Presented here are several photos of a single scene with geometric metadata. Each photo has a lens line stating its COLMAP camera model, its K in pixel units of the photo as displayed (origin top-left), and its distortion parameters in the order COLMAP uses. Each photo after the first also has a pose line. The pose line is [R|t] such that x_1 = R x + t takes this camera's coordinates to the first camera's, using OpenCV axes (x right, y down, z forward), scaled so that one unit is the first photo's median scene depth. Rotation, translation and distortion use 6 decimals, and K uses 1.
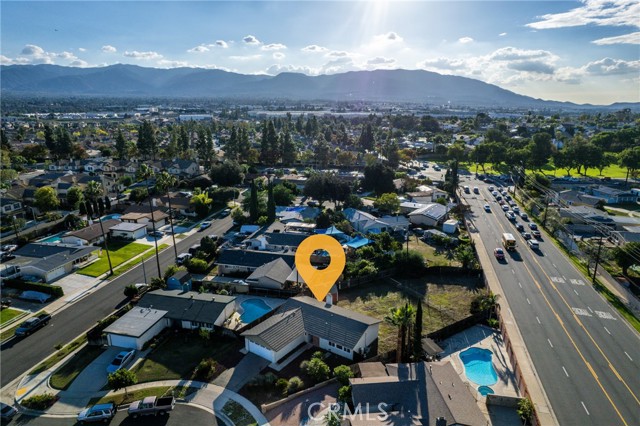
lens RADIAL K [[407.2, 0, 321.7], [0, 407.2, 222.8], [0, 0, 1]] dist [-0.076391, 0.061022]
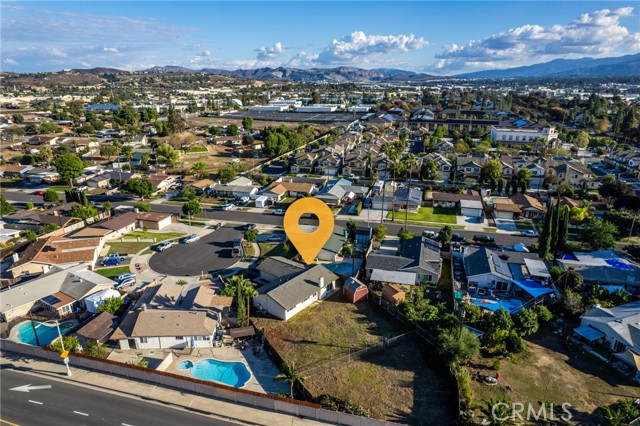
lens RADIAL K [[407.2, 0, 321.7], [0, 407.2, 222.8], [0, 0, 1]] dist [-0.076391, 0.061022]
pose [[-0.036114, 0.327267, -0.944241, 0.951719], [-0.284902, 0.902276, 0.323619, -0.293402], [0.957876, 0.280704, 0.060654, 0.851303]]
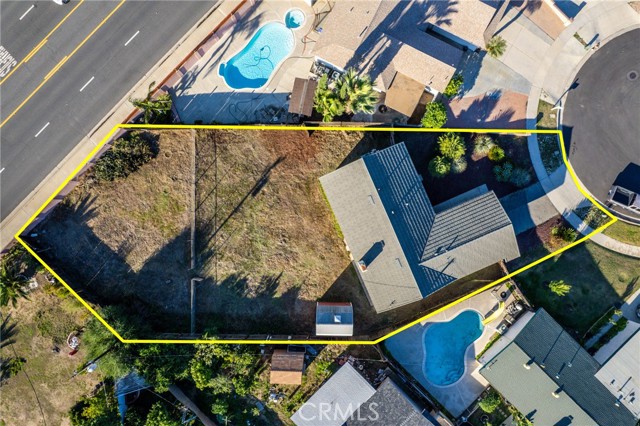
lens RADIAL K [[407.2, 0, 321.7], [0, 407.2, 222.8], [0, 0, 1]] dist [-0.076391, 0.061022]
pose [[-0.853201, -0.521579, 0.001890, 0.096334], [0.157376, -0.253978, 0.954321, -0.349944], [-0.497273, 0.814525, 0.298779, 0.765904]]
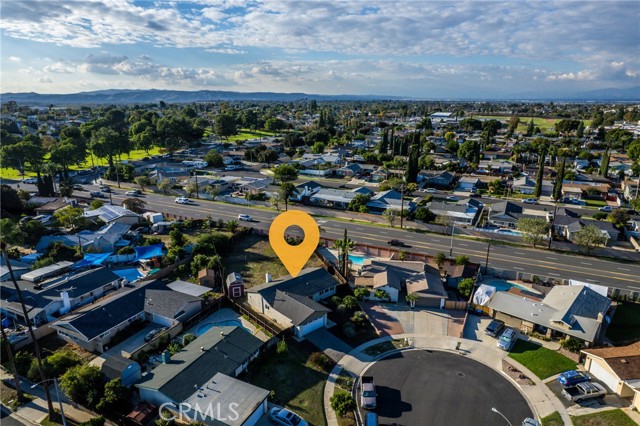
lens RADIAL K [[407.2, 0, 321.7], [0, 407.2, 222.8], [0, 0, 1]] dist [-0.076391, 0.061022]
pose [[0.221040, -0.292272, 0.930440, -0.892399], [0.276017, 0.933780, 0.227749, -0.155402], [-0.935391, 0.206475, 0.287075, 0.493489]]
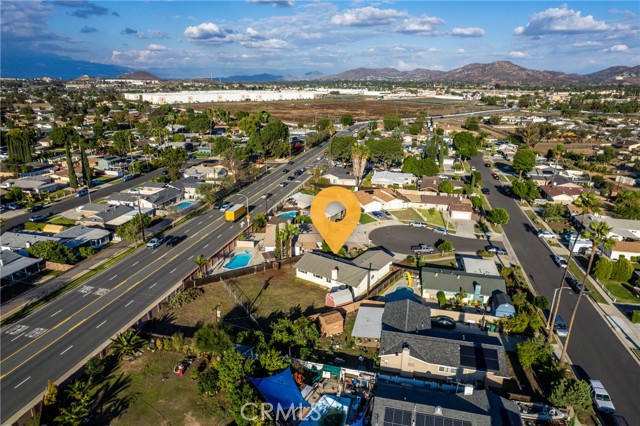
lens RADIAL K [[407.2, 0, 321.7], [0, 407.2, 222.8], [0, 0, 1]] dist [-0.076391, 0.061022]
pose [[-0.999934, -0.011498, -0.000777, 0.055403], [-0.009774, 0.810465, 0.585706, -0.564319], [-0.006105, 0.585674, -0.810523, 1.754141]]
